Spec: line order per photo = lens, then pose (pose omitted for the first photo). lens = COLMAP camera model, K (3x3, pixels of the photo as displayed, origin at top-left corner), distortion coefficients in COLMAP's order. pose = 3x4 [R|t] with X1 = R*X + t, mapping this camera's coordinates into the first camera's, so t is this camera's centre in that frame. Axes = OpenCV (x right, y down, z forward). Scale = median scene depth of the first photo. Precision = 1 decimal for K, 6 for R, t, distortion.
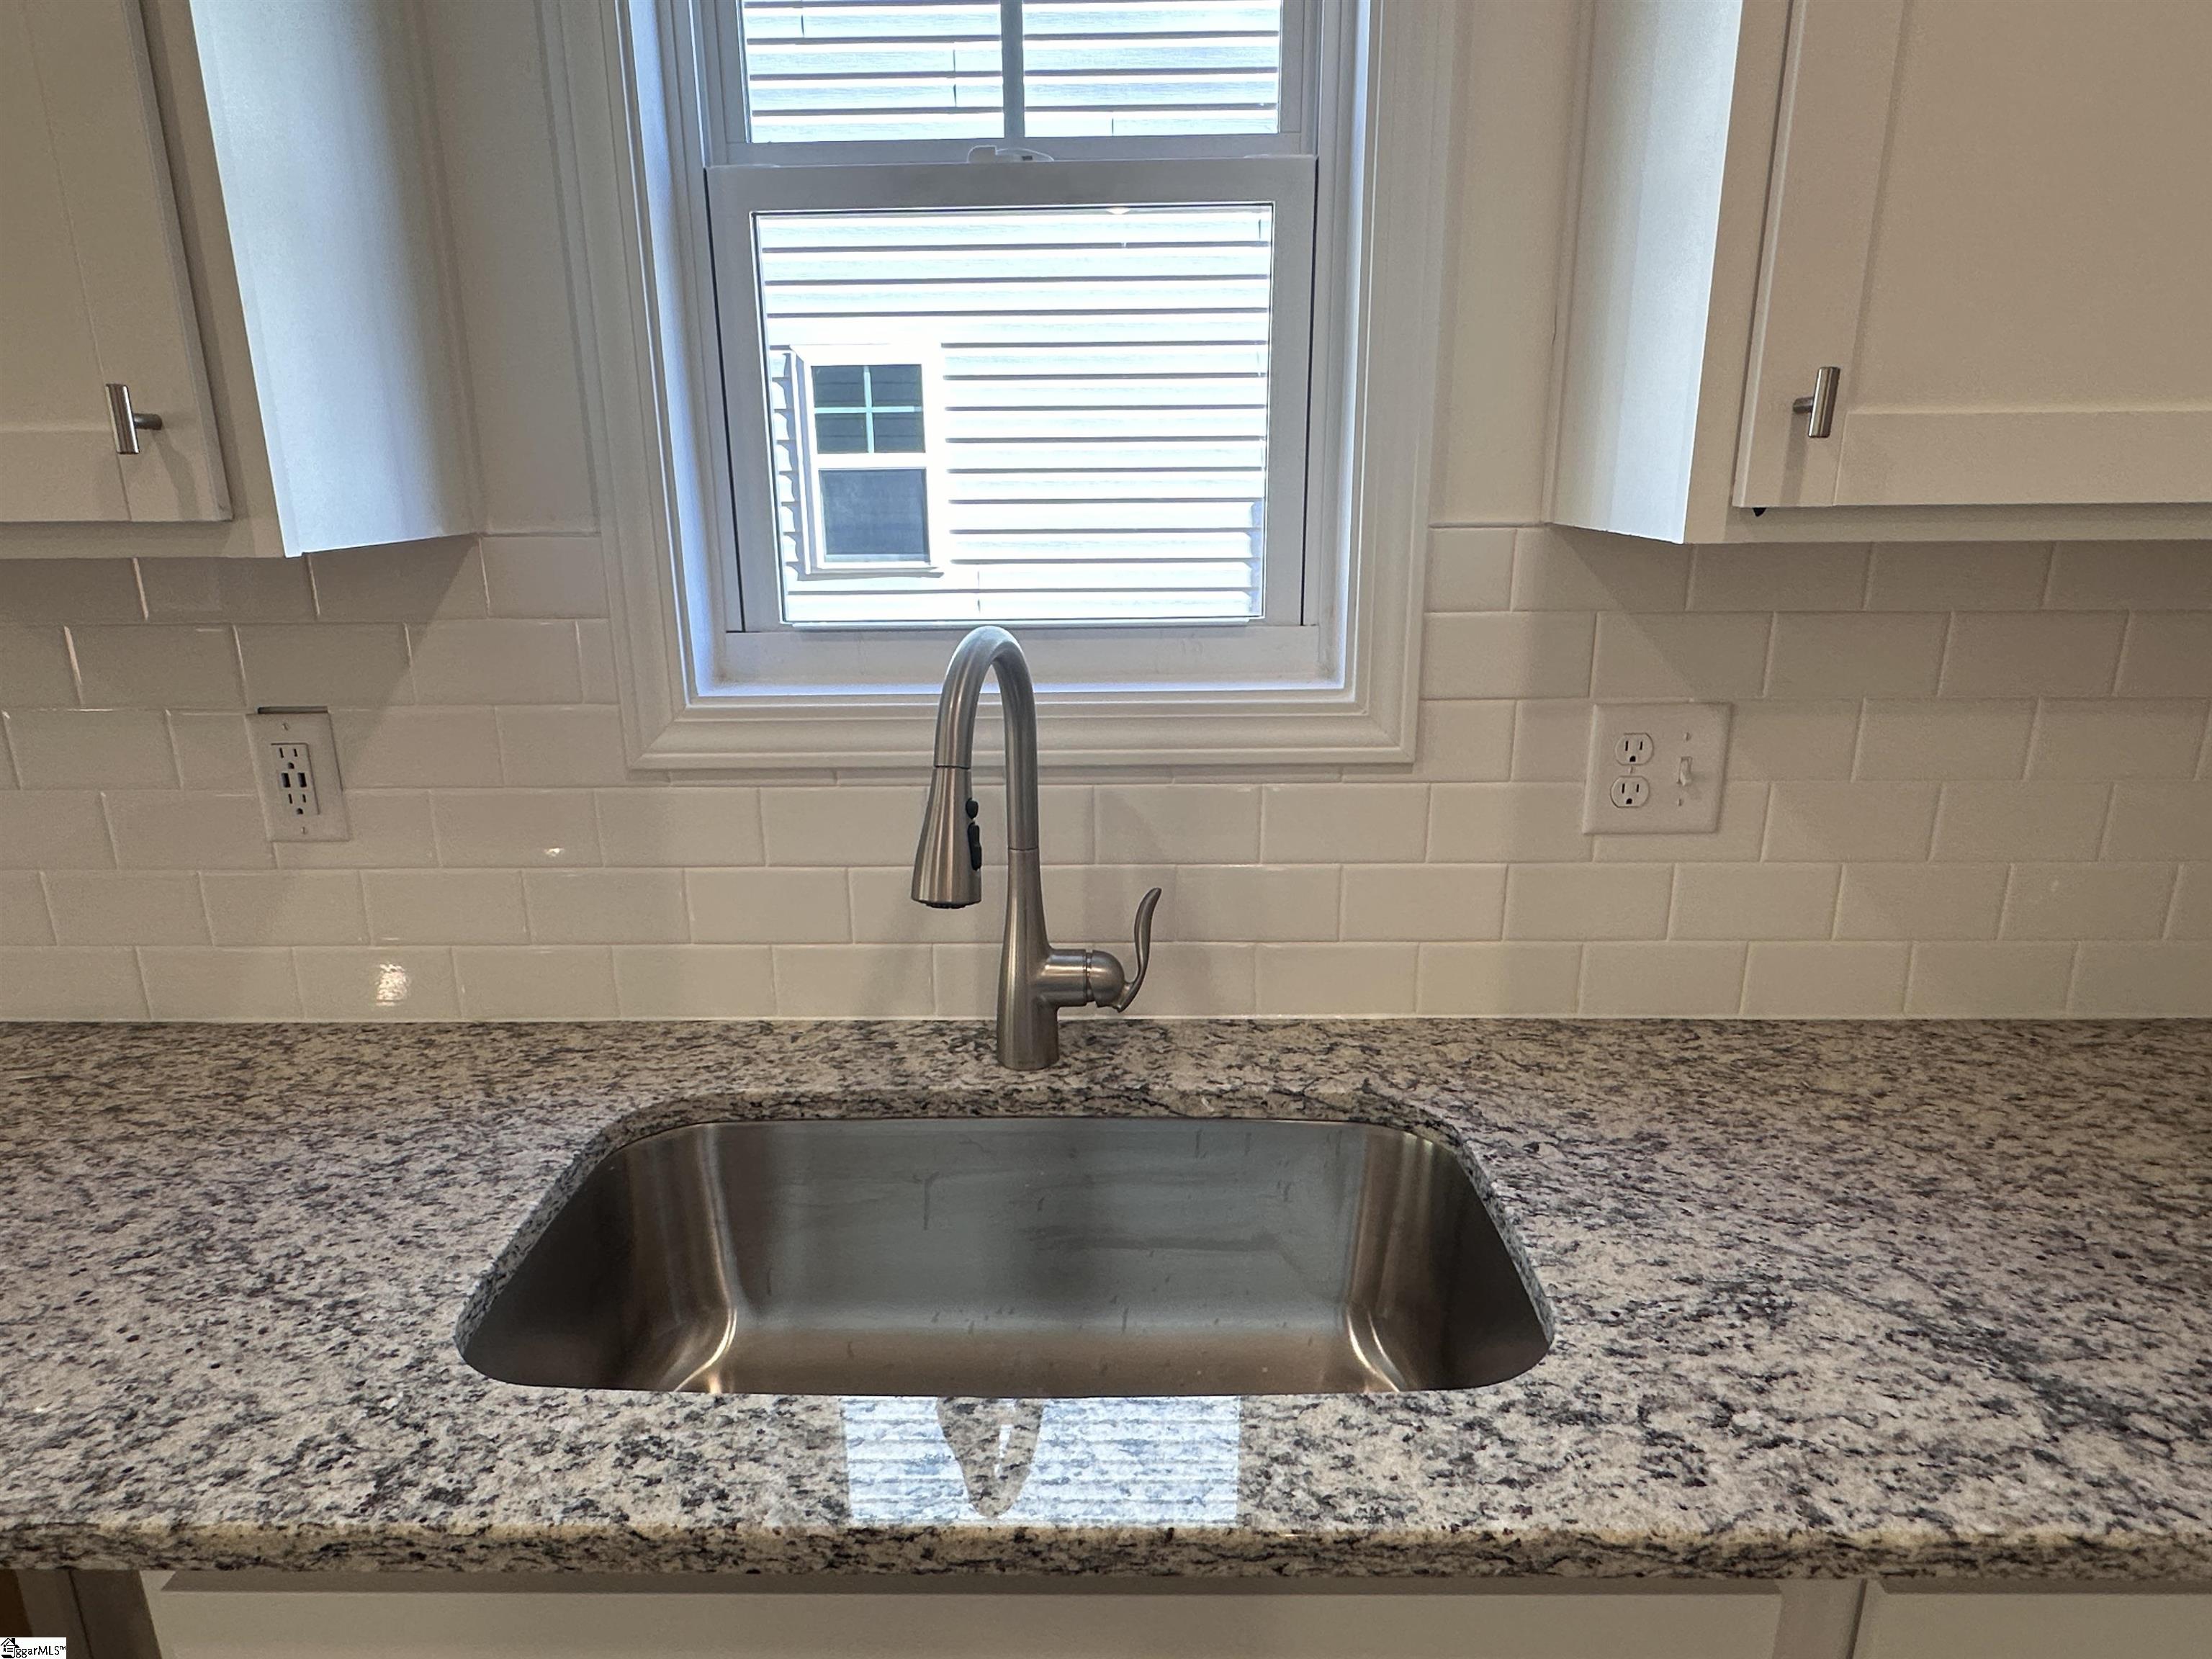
lens RADIAL K [[1352.6, 0, 1106.0], [0, 1352.6, 829.5], [0, 0, 1]] dist [-0.000988, 0.001137]
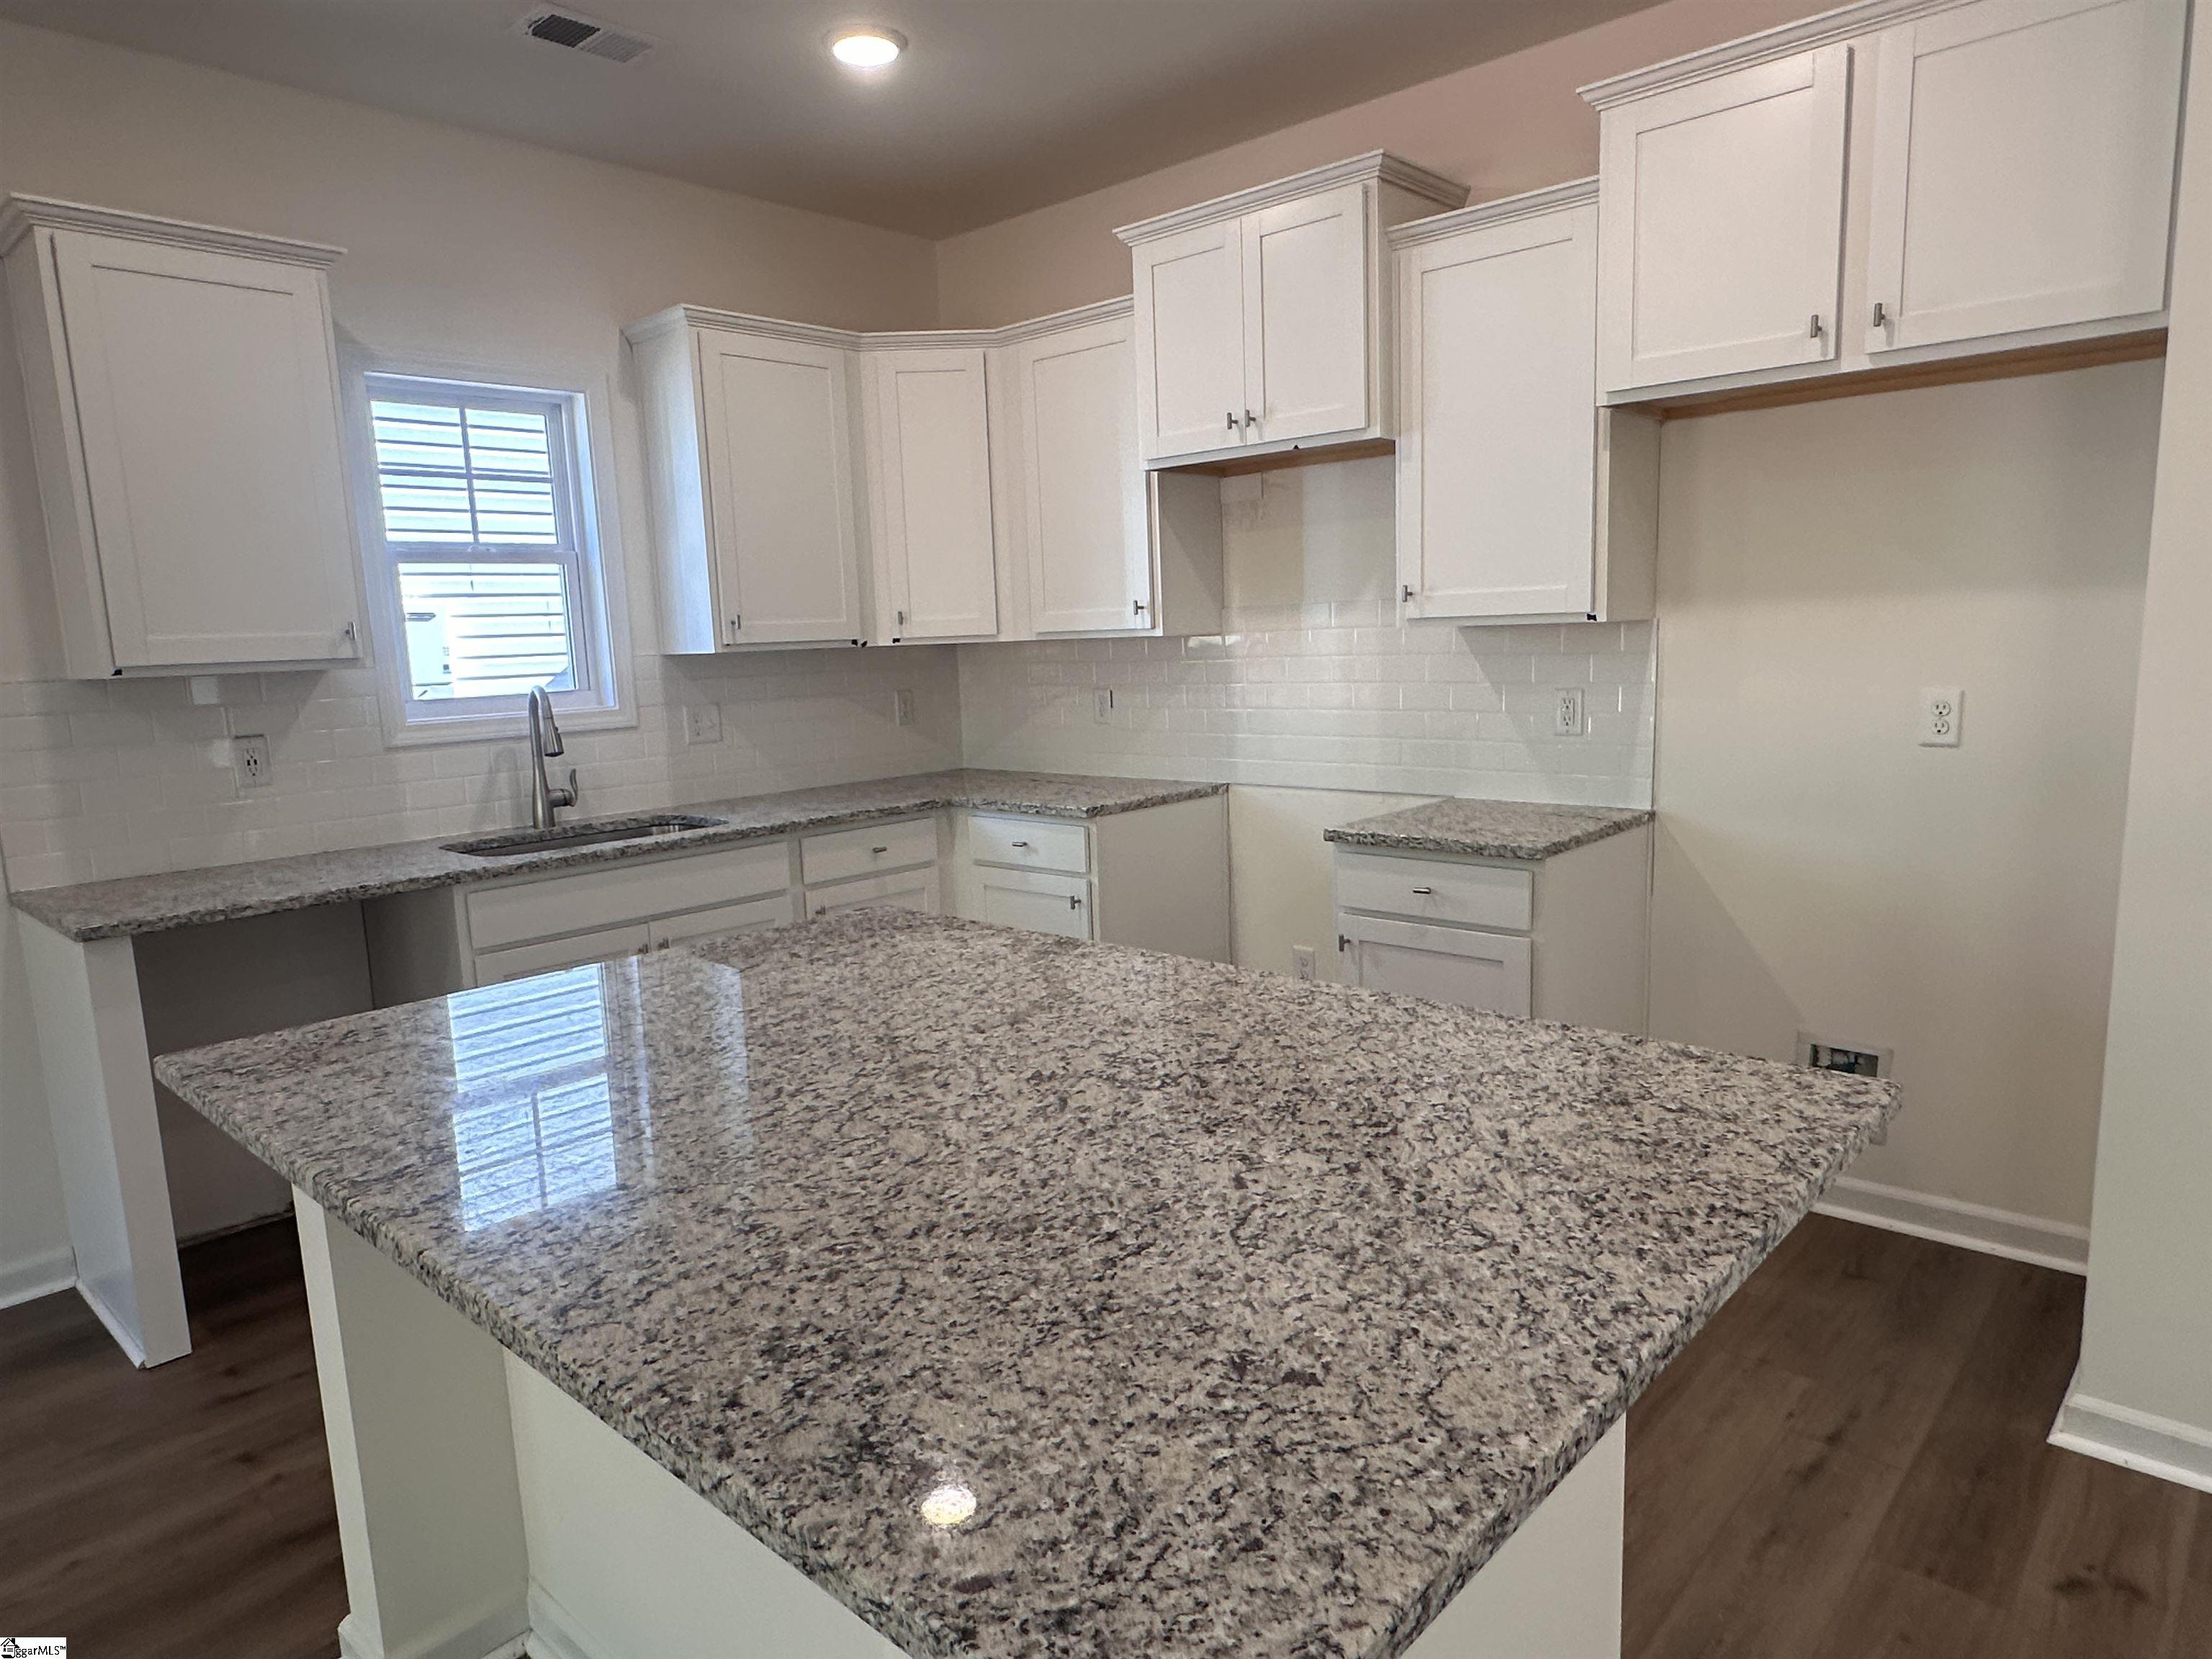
lens RADIAL K [[1352.6, 0, 1106.0], [0, 1352.6, 829.5], [0, 0, 1]] dist [-0.000988, 0.001137]
pose [[0.668945, -0.121931, 0.733243, -1.483778], [0.231661, 0.971521, -0.049793, 0.633365], [-0.706290, 0.203173, 0.678141, -2.036048]]
